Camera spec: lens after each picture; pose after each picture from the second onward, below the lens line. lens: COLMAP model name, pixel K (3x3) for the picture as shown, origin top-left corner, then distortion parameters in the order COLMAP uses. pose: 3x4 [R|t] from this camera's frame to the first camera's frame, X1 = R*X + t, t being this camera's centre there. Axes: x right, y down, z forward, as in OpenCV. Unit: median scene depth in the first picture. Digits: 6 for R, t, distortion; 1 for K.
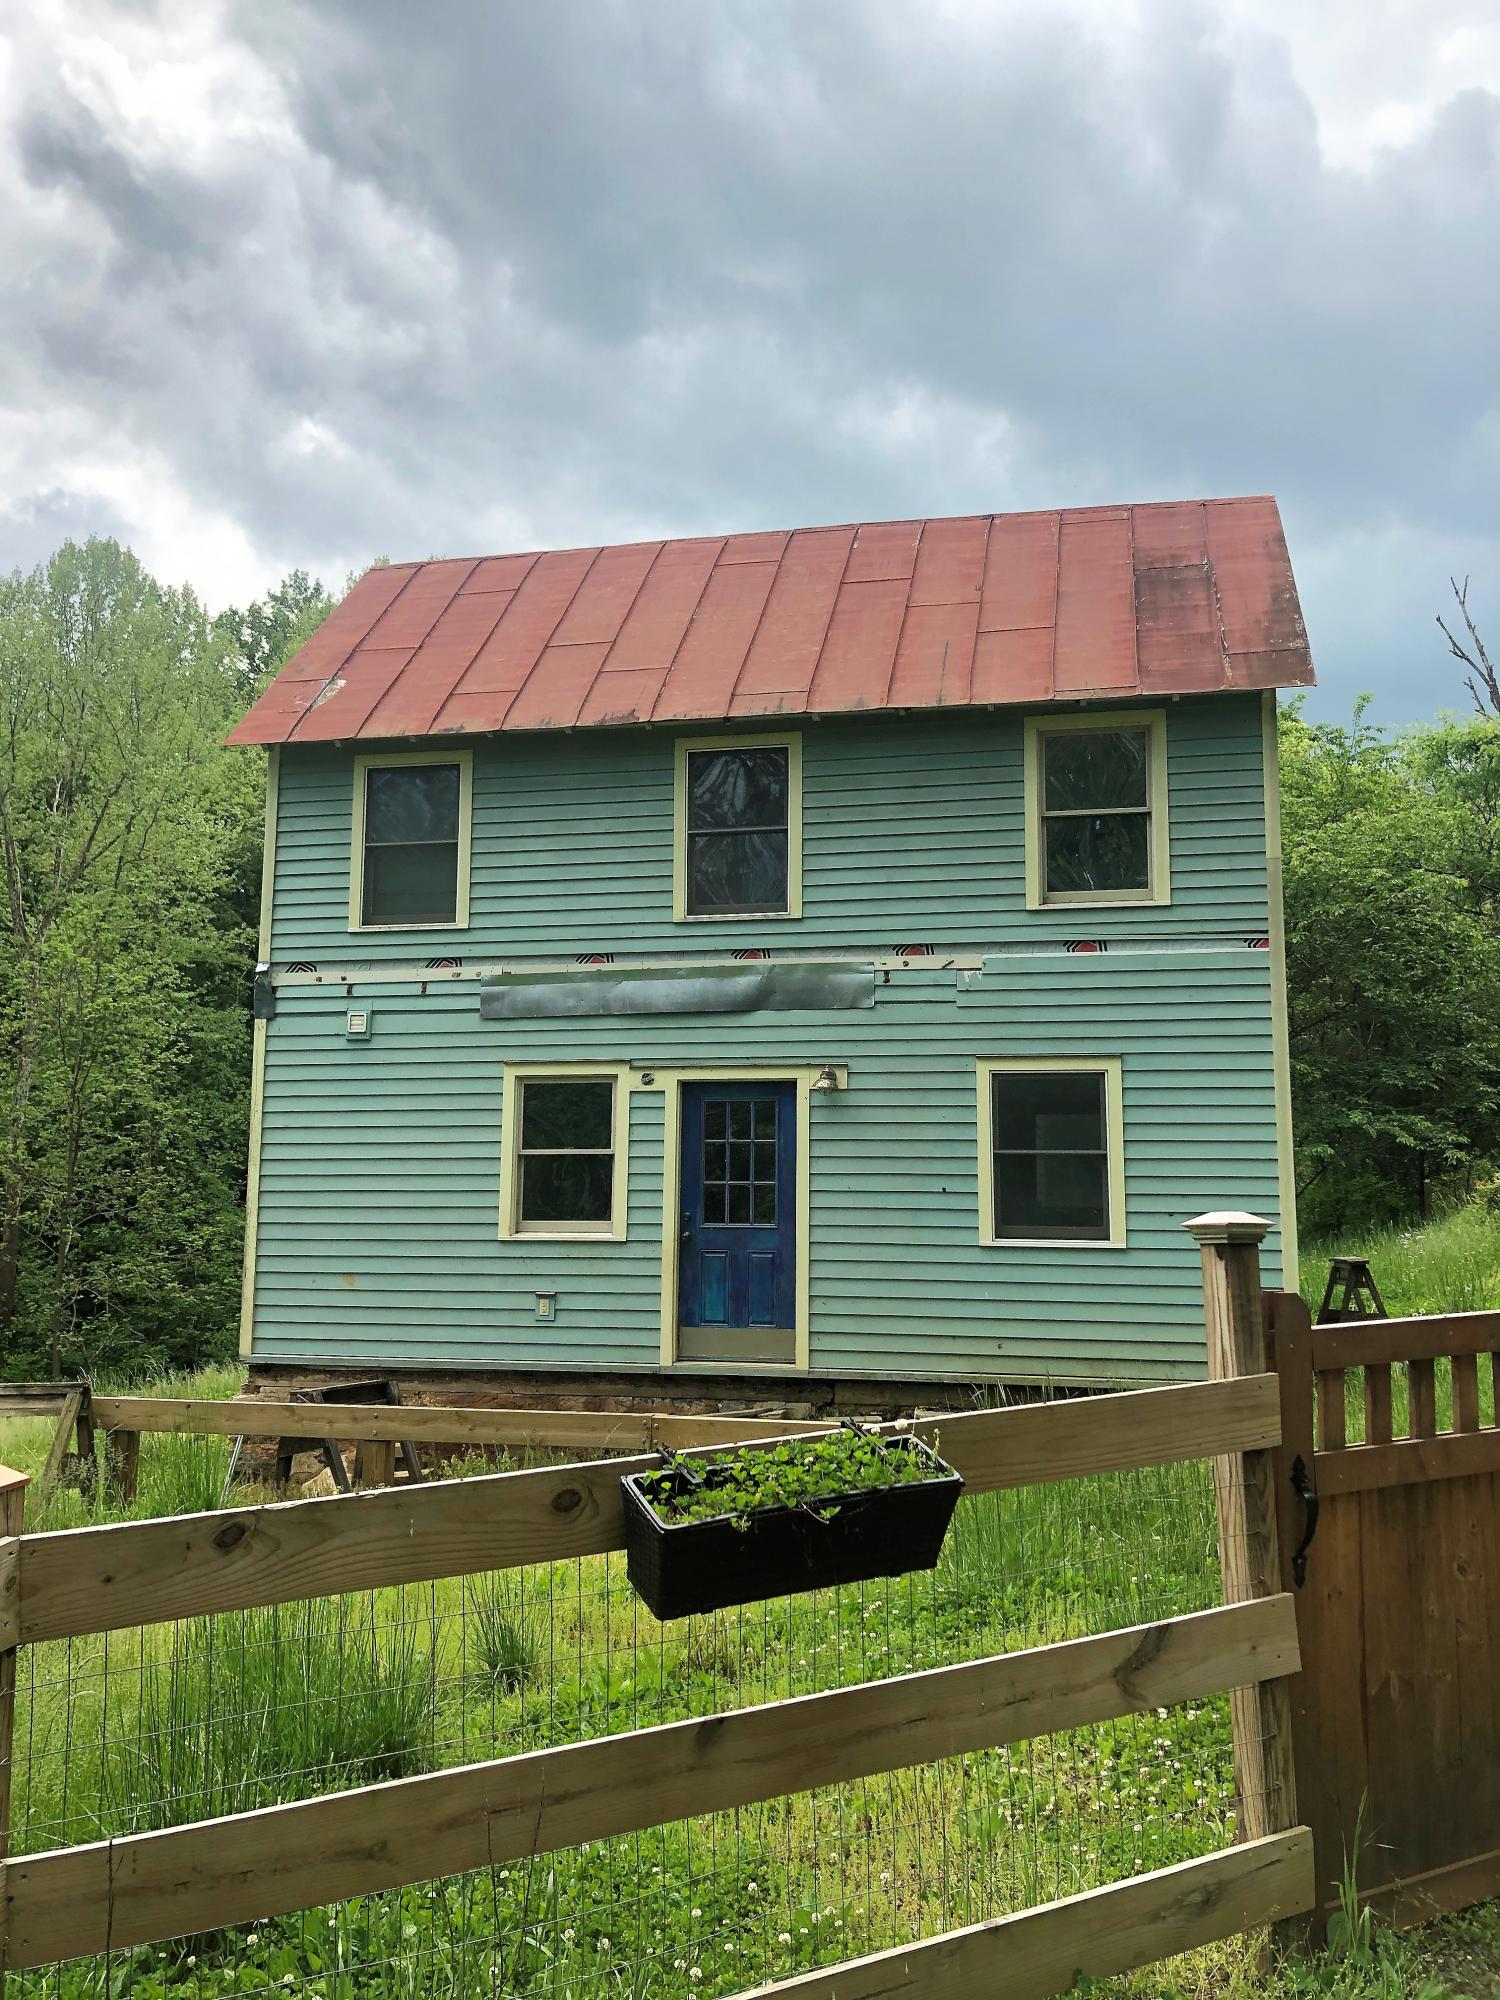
lens RADIAL K [[1619.4, 0, 770.1], [0, 1619.4, 995.3], [0, 0, 1]] dist [0.145494, -0.415267]
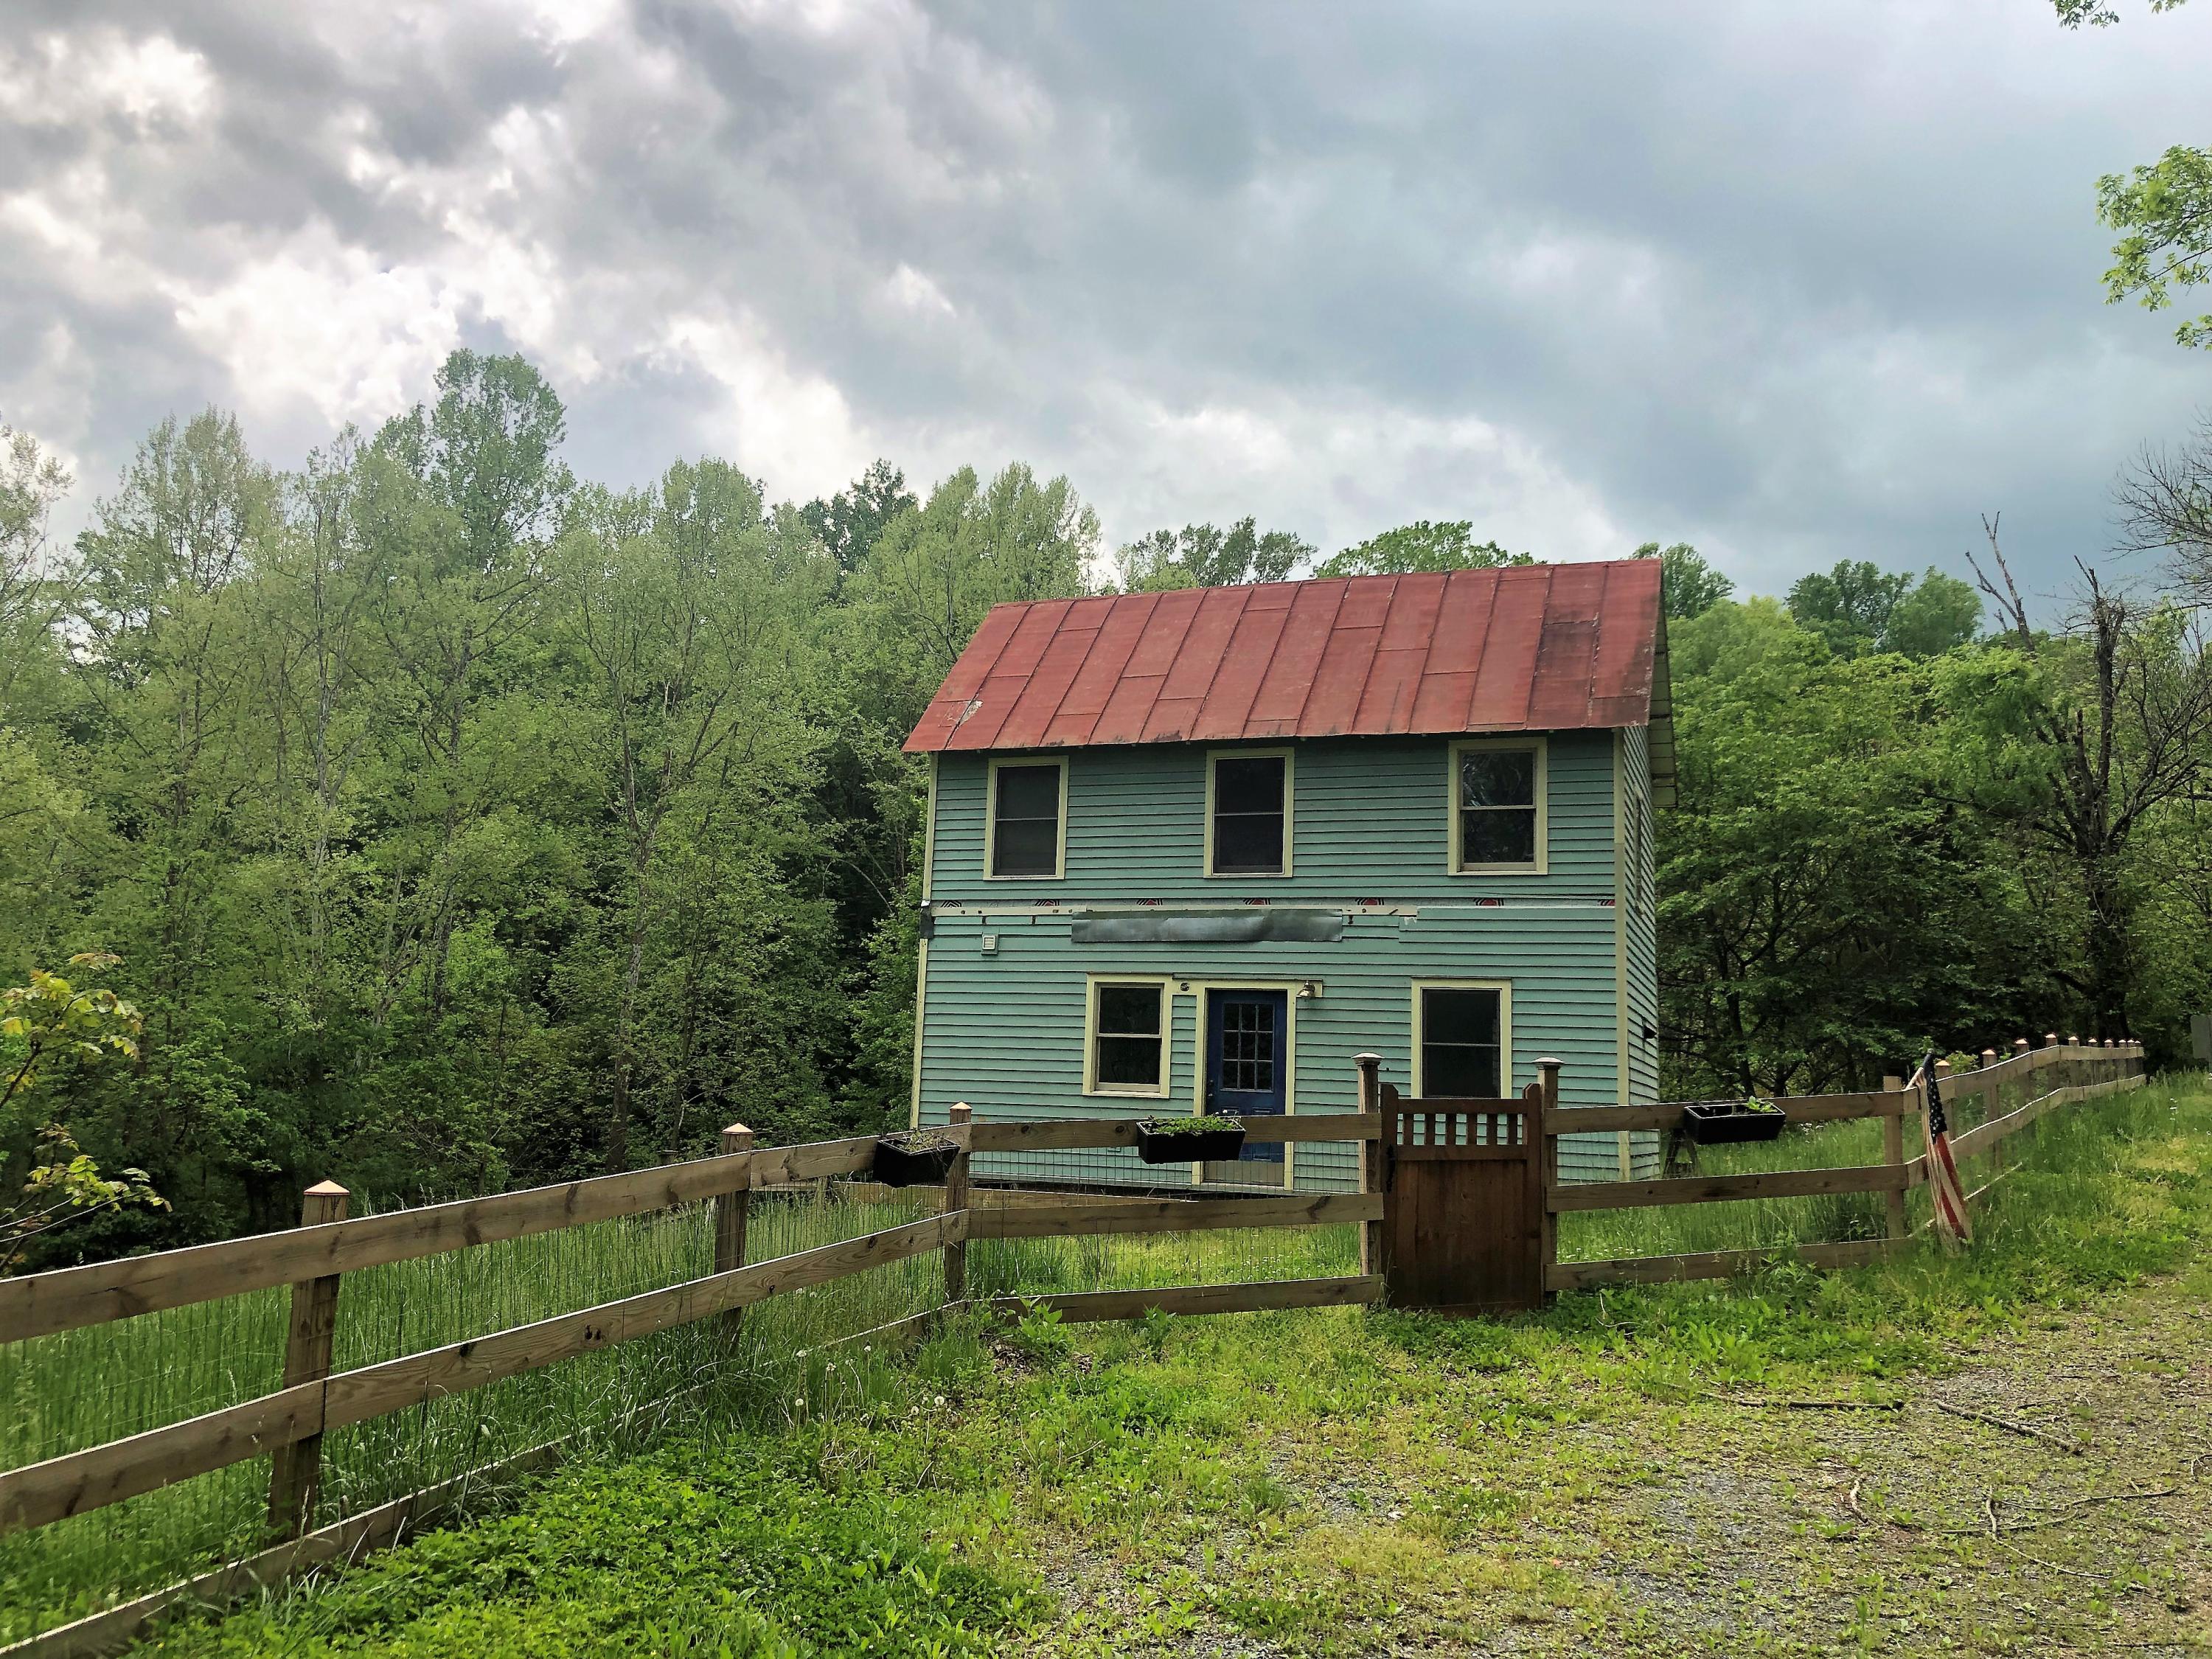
lens RADIAL K [[1791.0, 0, 1106.0], [0, 1791.0, 829.5], [0, 0, 1]] dist [0.145494, -0.415267]
pose [[0.989600, 0.009052, -0.143561, 0.083561], [-0.013063, 0.999549, -0.027027, -0.044668], [0.143252, 0.028622, 0.989272, -0.599217]]
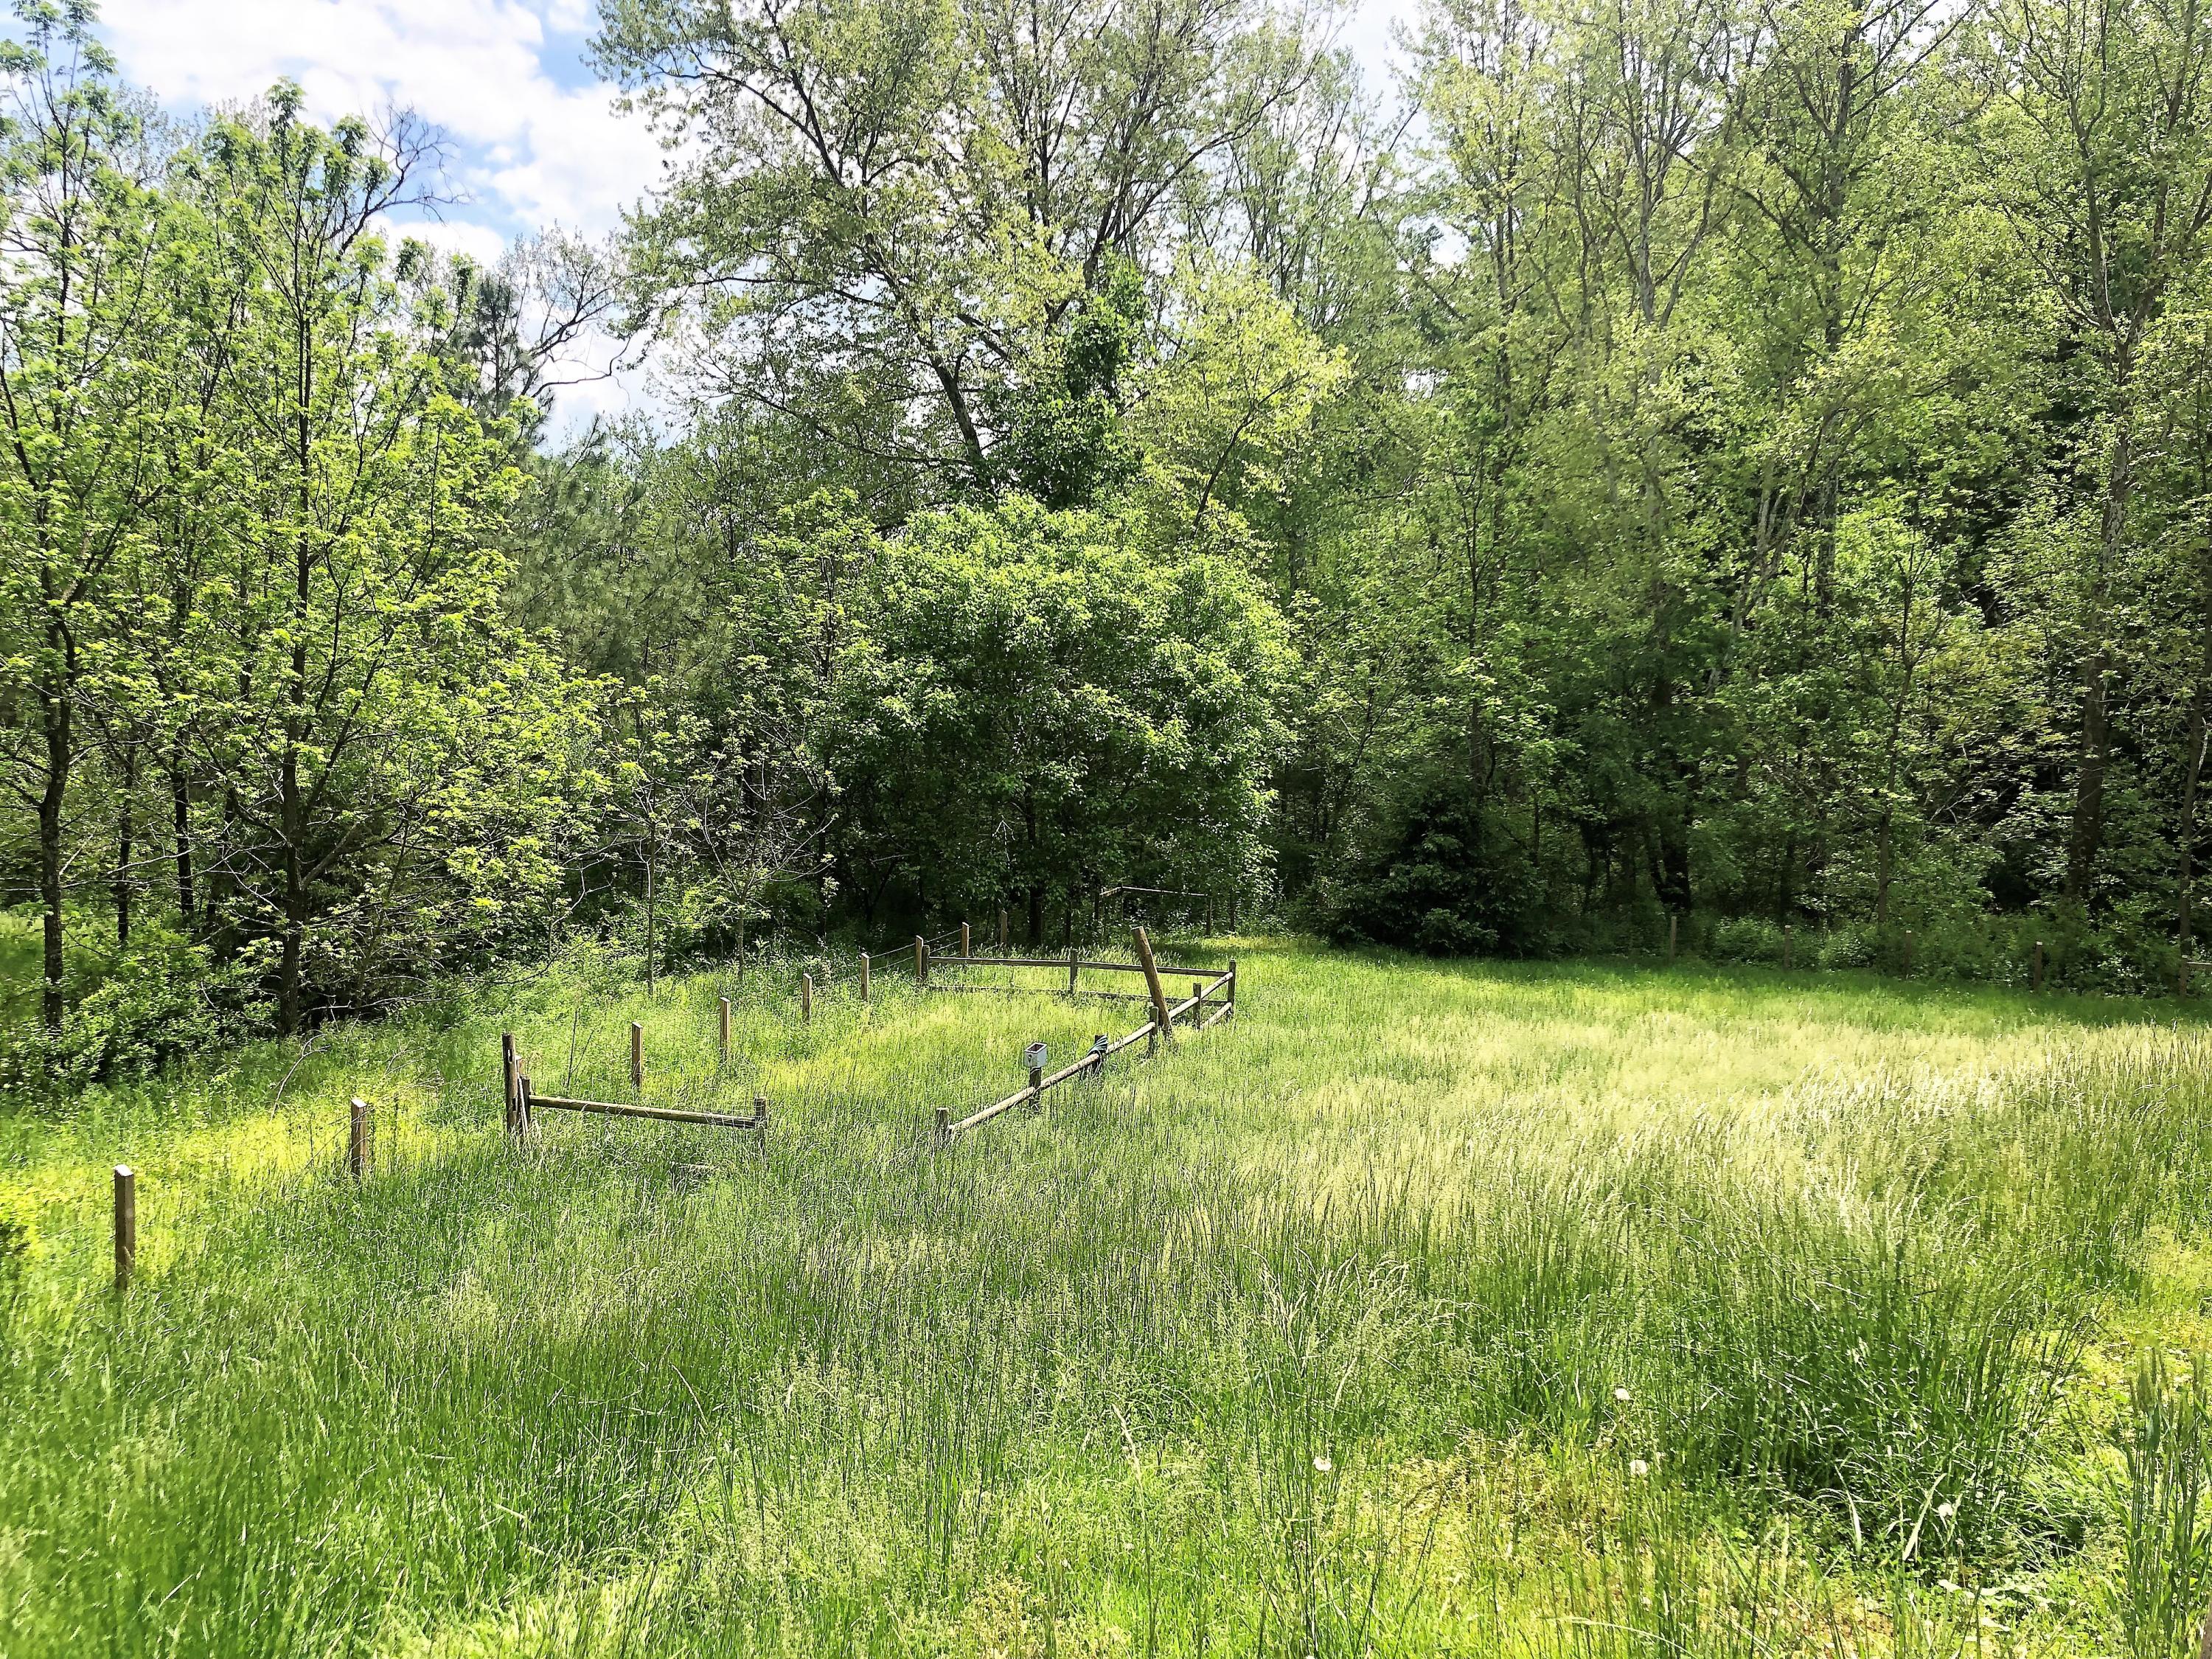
lens RADIAL K [[1798.8, 0, 1108.5], [0, 1798.8, 872.4], [0, 0, 1]] dist [0.003478, 0.000634]
pose [[0.628336, 0.080923, -0.773721, -0.478721], [0.083243, 0.981871, 0.170295, 0.128341], [0.773475, -0.171409, 0.610209, 0.622982]]
